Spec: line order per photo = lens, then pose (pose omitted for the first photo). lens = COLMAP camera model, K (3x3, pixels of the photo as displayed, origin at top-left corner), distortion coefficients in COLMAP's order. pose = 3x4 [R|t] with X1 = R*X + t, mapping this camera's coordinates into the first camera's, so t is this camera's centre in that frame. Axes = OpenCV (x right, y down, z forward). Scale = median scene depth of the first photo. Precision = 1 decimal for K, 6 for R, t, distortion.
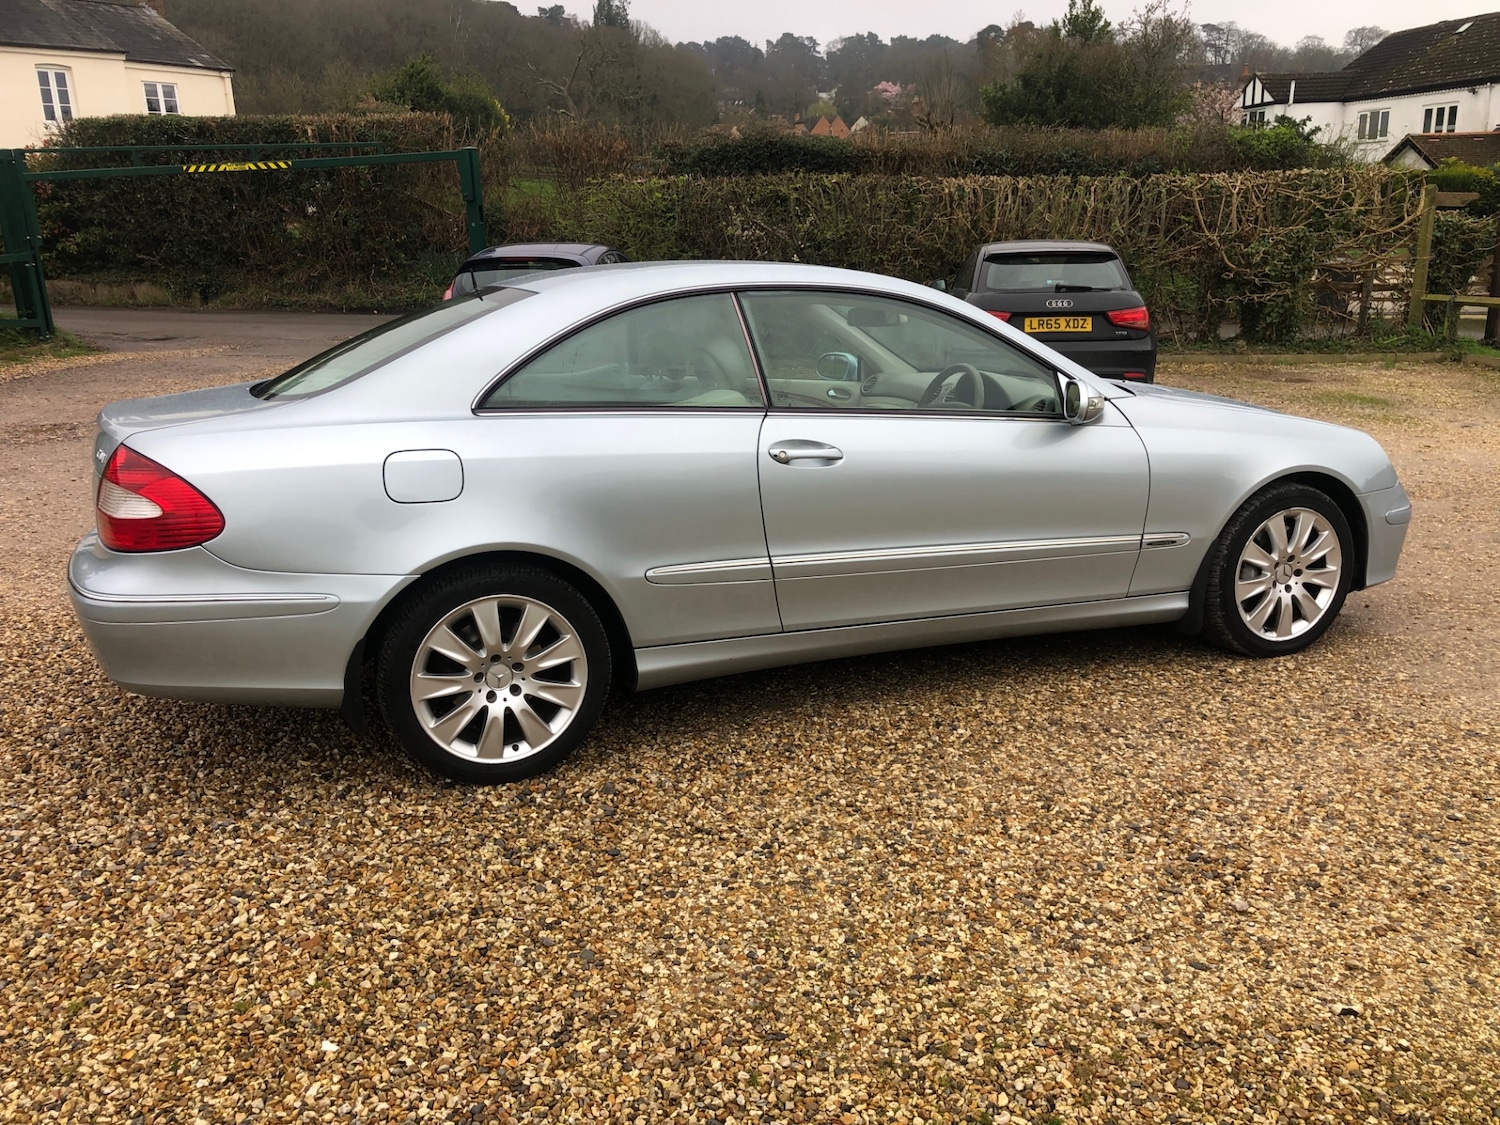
lens RADIAL K [[1228.3, 0, 763.7], [0, 1228.3, 563.5], [0, 0, 1]] dist [0.007907, -0.000526]
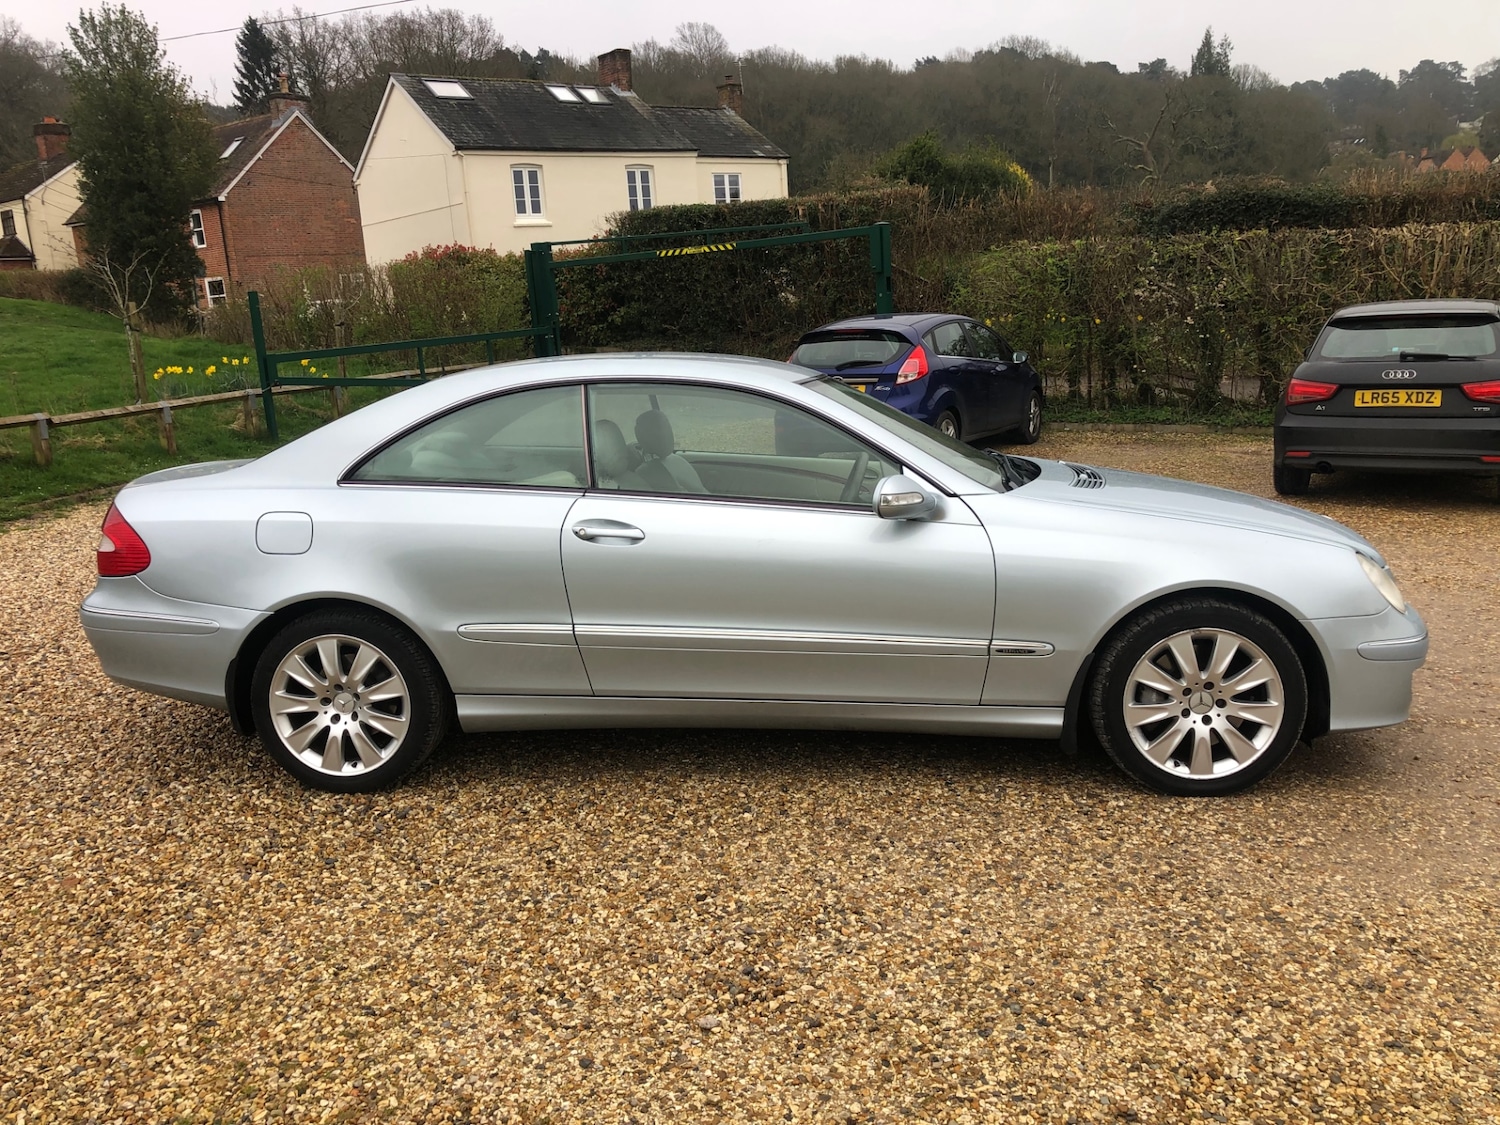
lens RADIAL K [[1228.3, 0, 751.1], [0, 1228.3, 553.1], [0, 0, 1]] dist [0.007907, -0.000526]
pose [[0.893443, 0.067684, -0.444048, 0.553321], [-0.090683, 0.995405, -0.030733, -0.044220], [0.439927, 0.067726, 0.895476, 0.076458]]
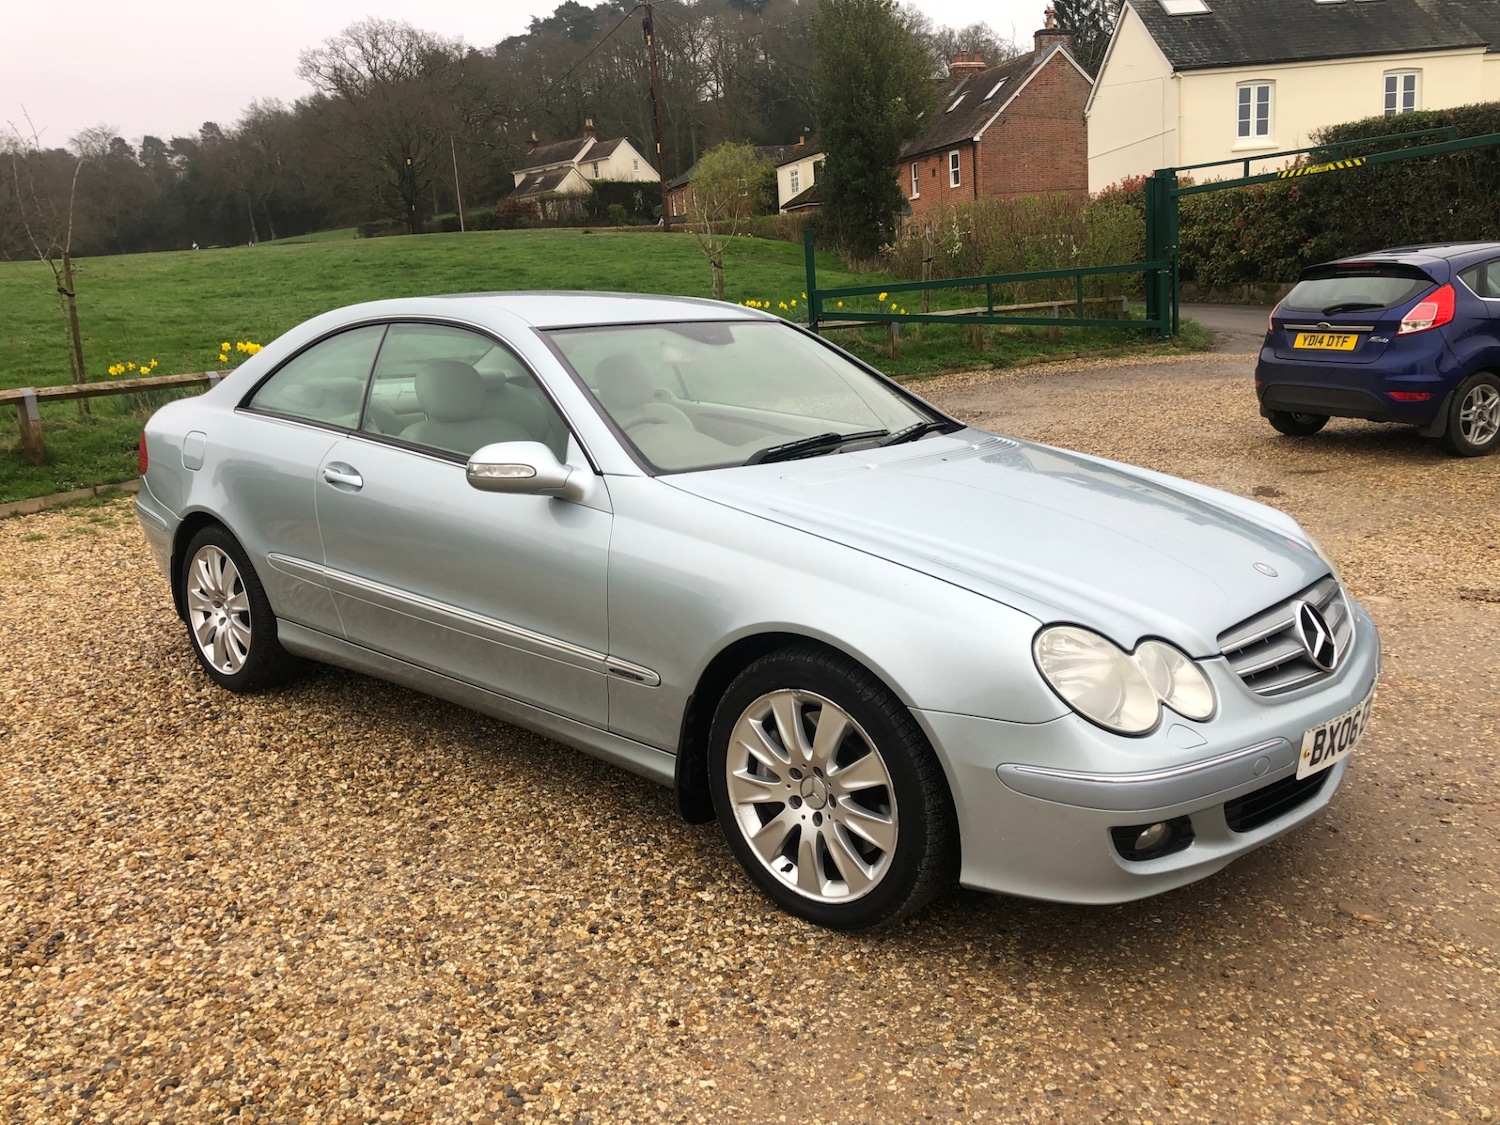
lens RADIAL K [[1228.3, 0, 758.1], [0, 1228.3, 546.4], [0, 0, 1]] dist [0.007907, -0.000526]
pose [[0.464918, 0.184404, -0.865937, 0.990209], [-0.193548, 0.975580, 0.103838, -0.185169], [0.863939, 0.119324, 0.489255, 0.700500]]
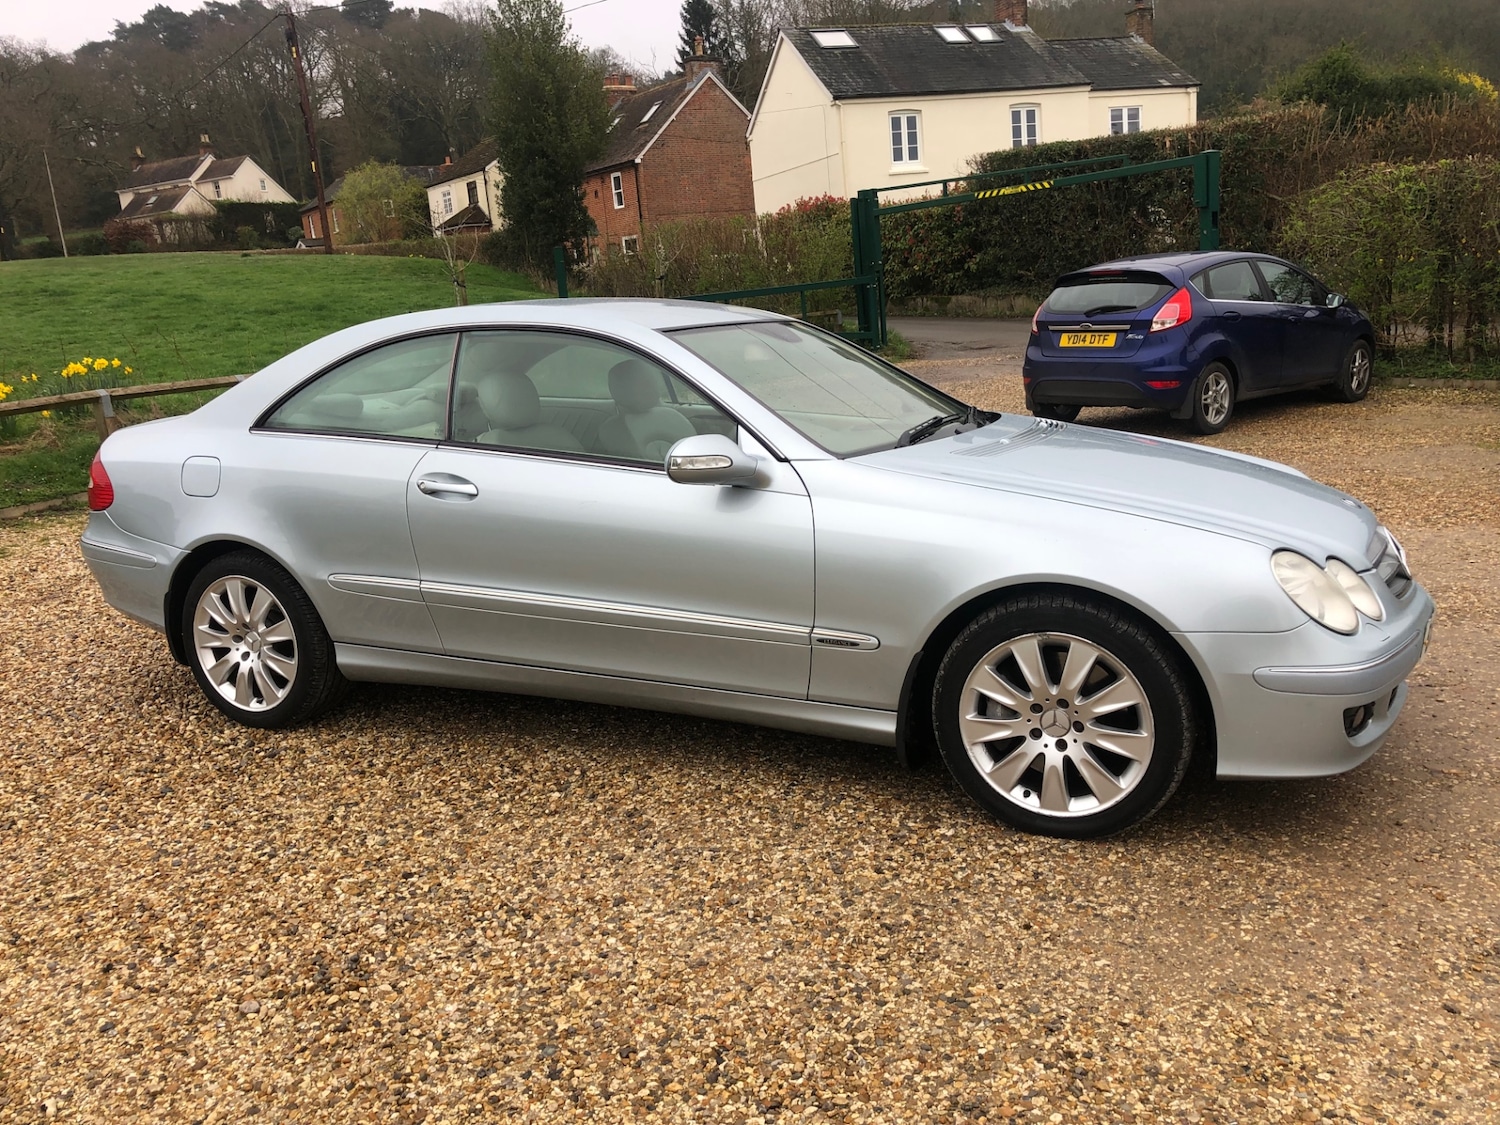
lens RADIAL K [[1228.3, 0, 760.9], [0, 1228.3, 561.3], [0, 0, 1]] dist [0.007907, -0.000526]
pose [[0.696349, 0.134027, -0.705078, 0.847103], [-0.137326, 0.989139, 0.052398, -0.104511], [0.704443, 0.060338, 0.707191, 0.397605]]
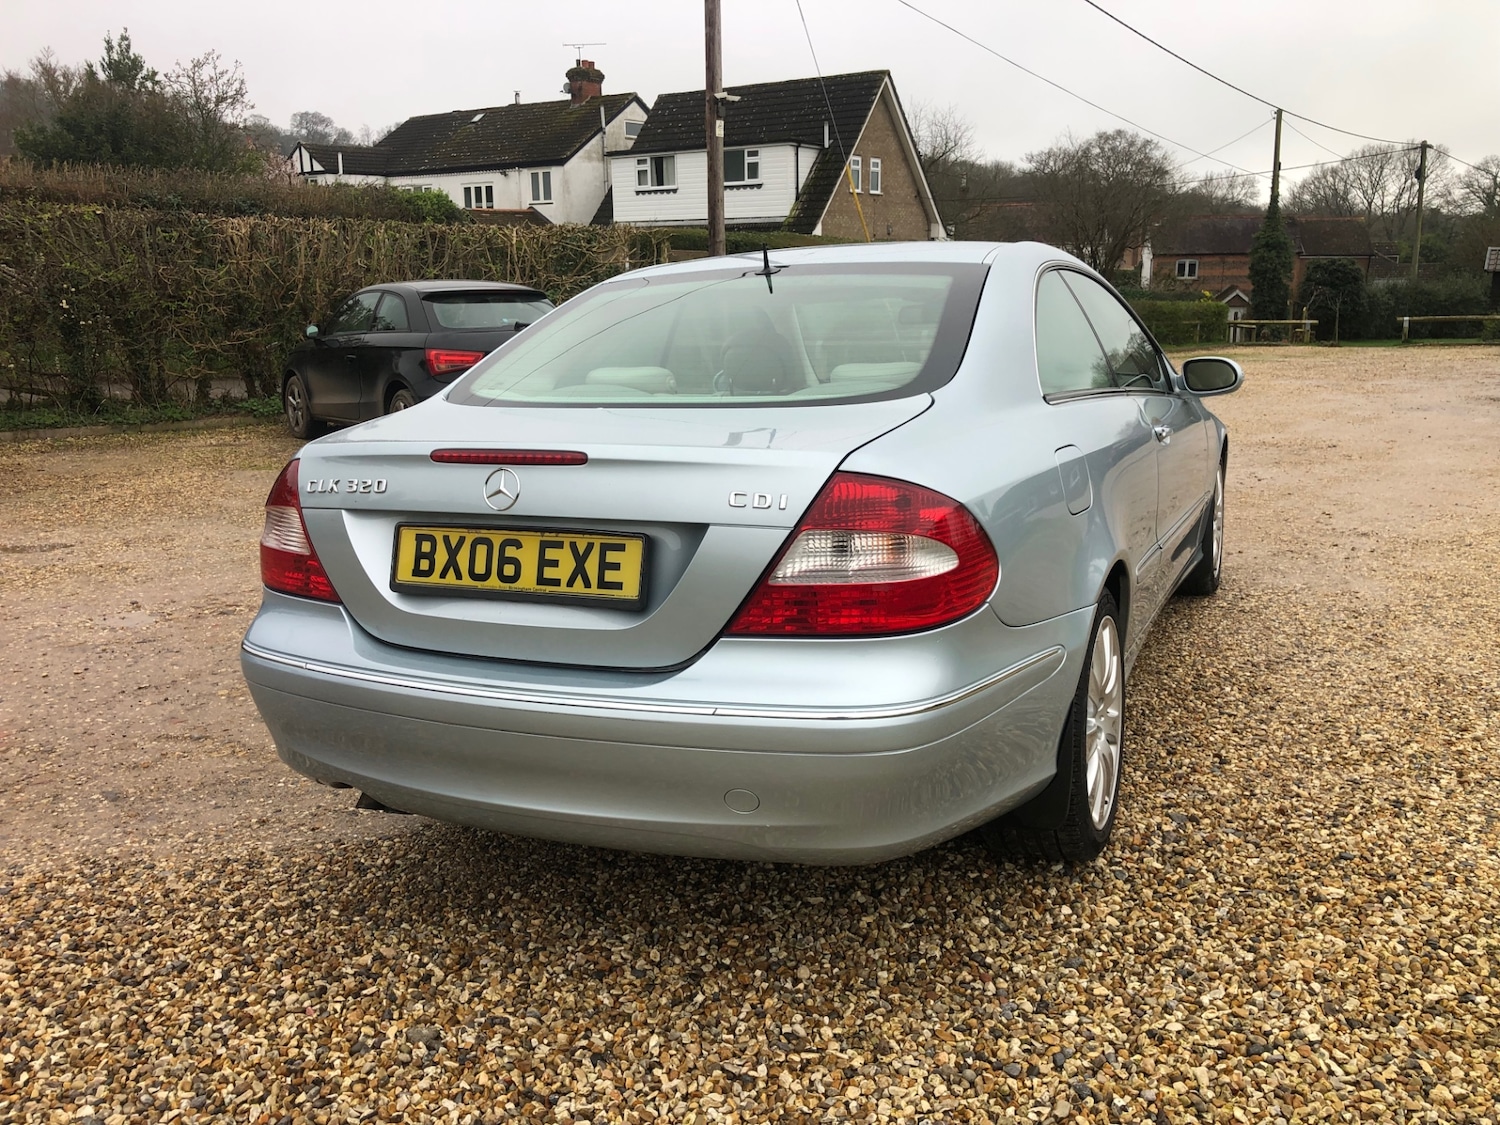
lens RADIAL K [[1228.3, 0, 748.7], [0, 1228.3, 566.3], [0, 0, 1]] dist [0.007907, -0.000526]
pose [[0.725581, -0.143632, 0.672979, -0.766675], [0.178260, 0.983823, 0.017782, -0.053510], [-0.664647, 0.107063, 0.739447, 0.445919]]
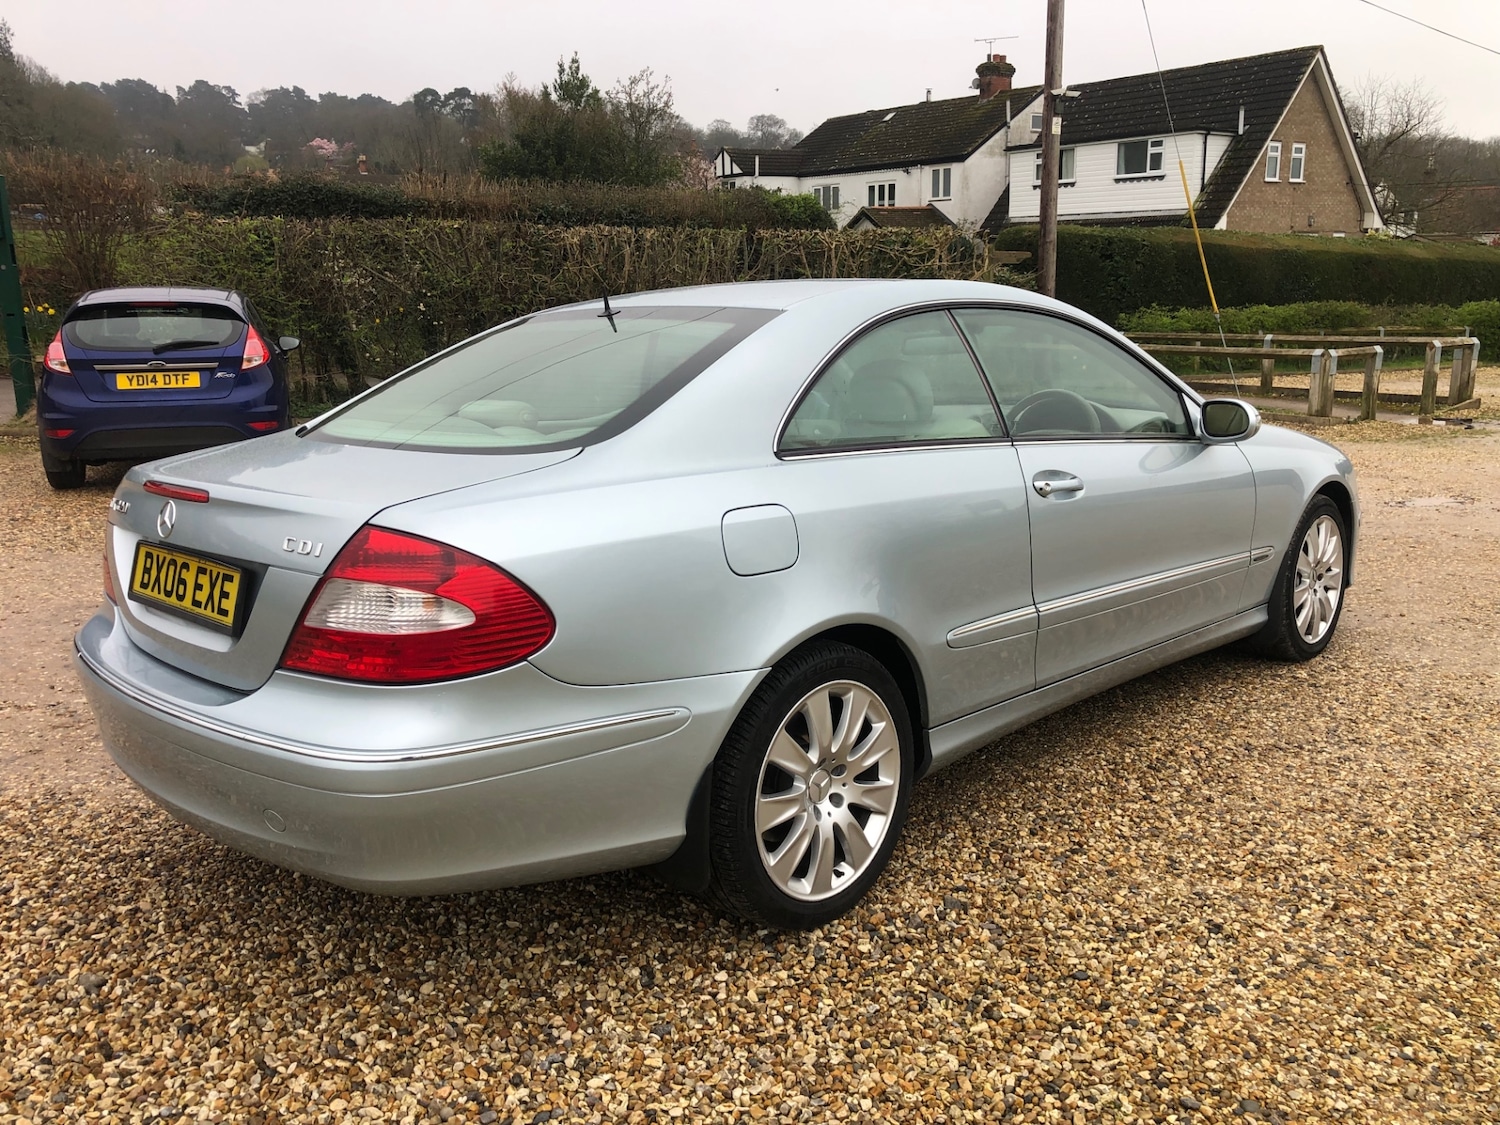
lens RADIAL K [[1228.3, 0, 755.6], [0, 1228.3, 556.5], [0, 0, 1]] dist [0.007907, -0.000526]
pose [[0.911924, -0.081518, 0.402181, -0.467416], [0.102356, 0.994278, -0.030559, -0.029523], [-0.397388, 0.069033, 0.915050, 0.236855]]
